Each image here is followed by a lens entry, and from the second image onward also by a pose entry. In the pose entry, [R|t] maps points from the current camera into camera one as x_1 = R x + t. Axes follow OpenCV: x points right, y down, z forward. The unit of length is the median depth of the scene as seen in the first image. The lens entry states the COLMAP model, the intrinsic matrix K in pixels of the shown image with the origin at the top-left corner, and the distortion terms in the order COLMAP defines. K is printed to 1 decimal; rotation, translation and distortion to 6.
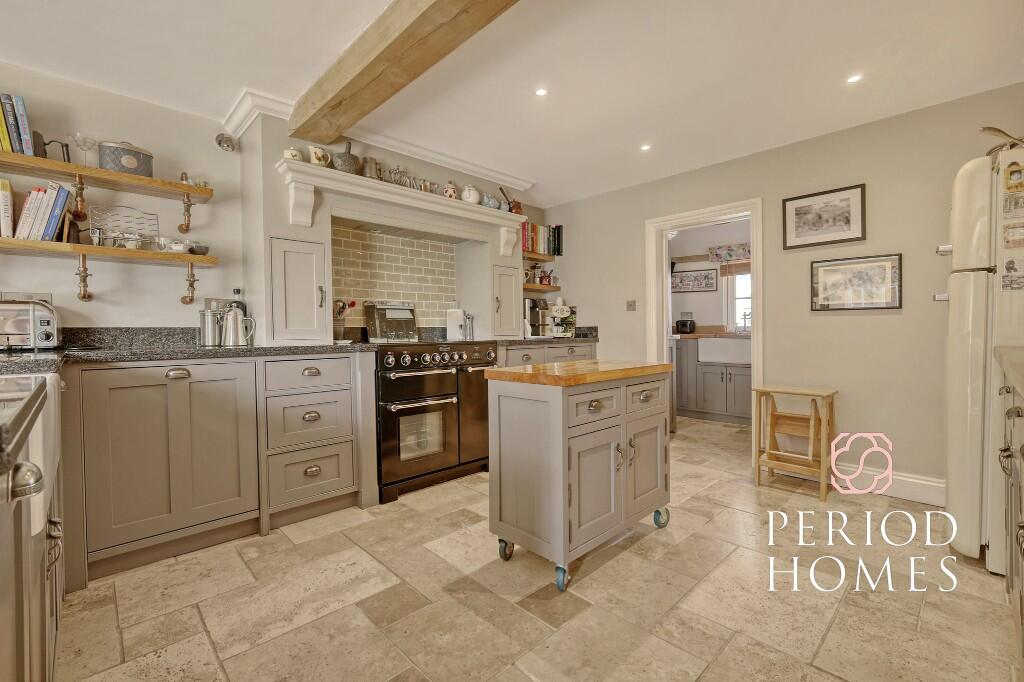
lens RADIAL K [[461.5, 0, 495.8], [0, 461.5, 337.3], [0, 0, 1]] dist [0.001351, 0.000509]
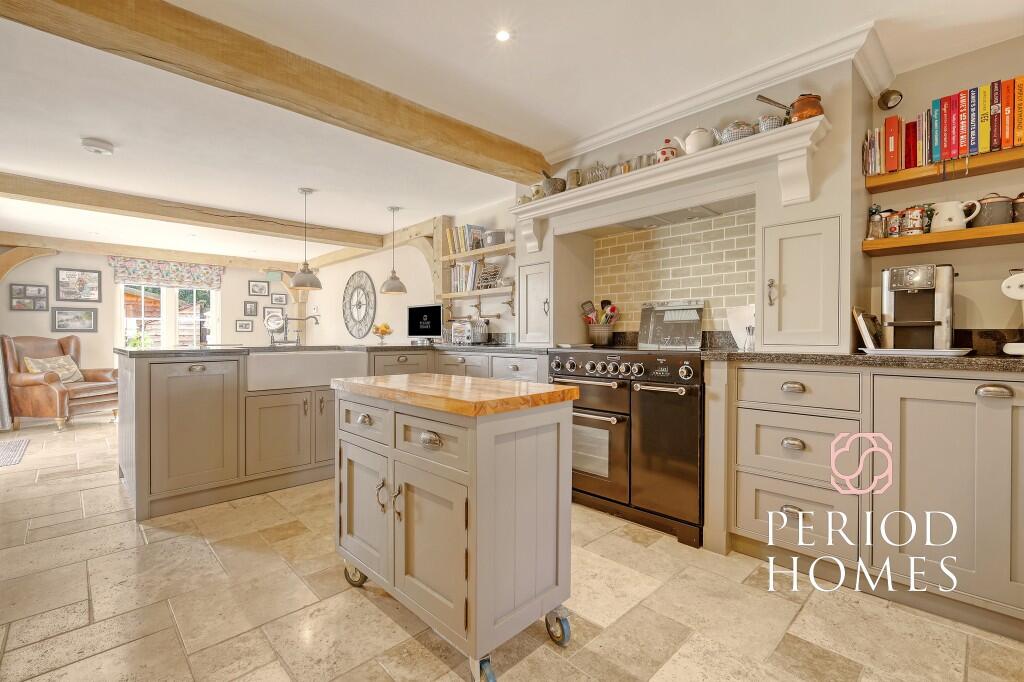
lens RADIAL K [[442.9, 0, 512.0], [0, 442.9, 341.0], [0, 0, 1]] dist [0.003964, 0.000046]
pose [[0.019009, 0.020068, -0.999618, 0.688310], [-0.012634, 0.999724, 0.019830, -0.019048], [0.999739, 0.012253, 0.019258, 0.797842]]
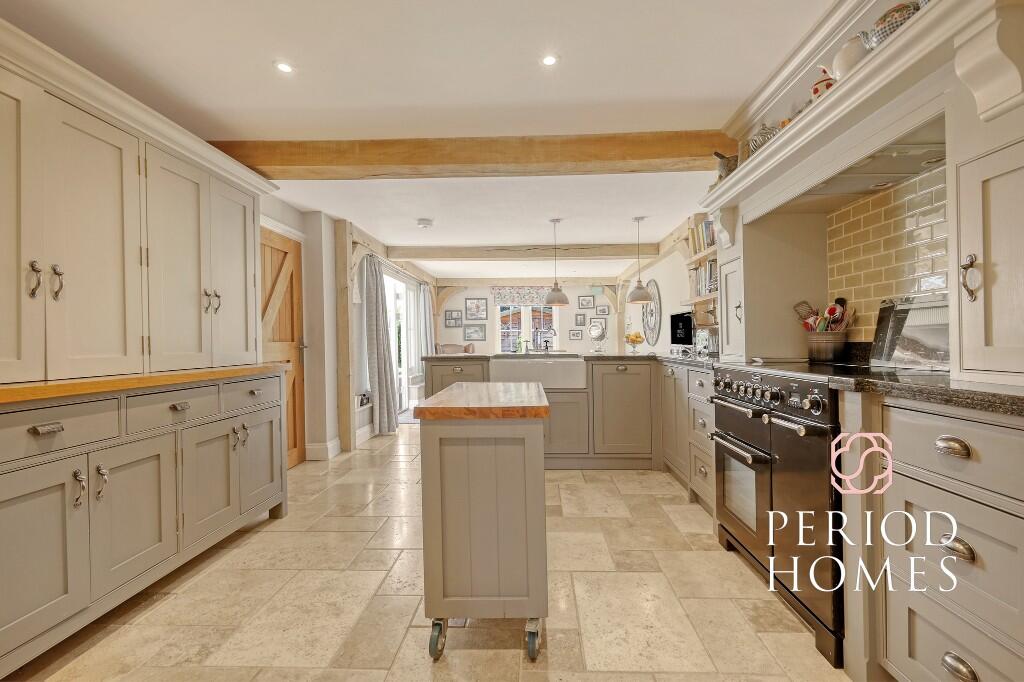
lens RADIAL K [[458.8, 0, 531.4], [0, 458.8, 345.7], [0, 0, 1]] dist [-0.000249, -0.000081]
pose [[-0.696222, 0.019006, -0.717575, 0.570467], [0.001886, 0.999694, 0.024649, -0.036515], [0.717824, 0.015808, -0.696045, 1.210208]]
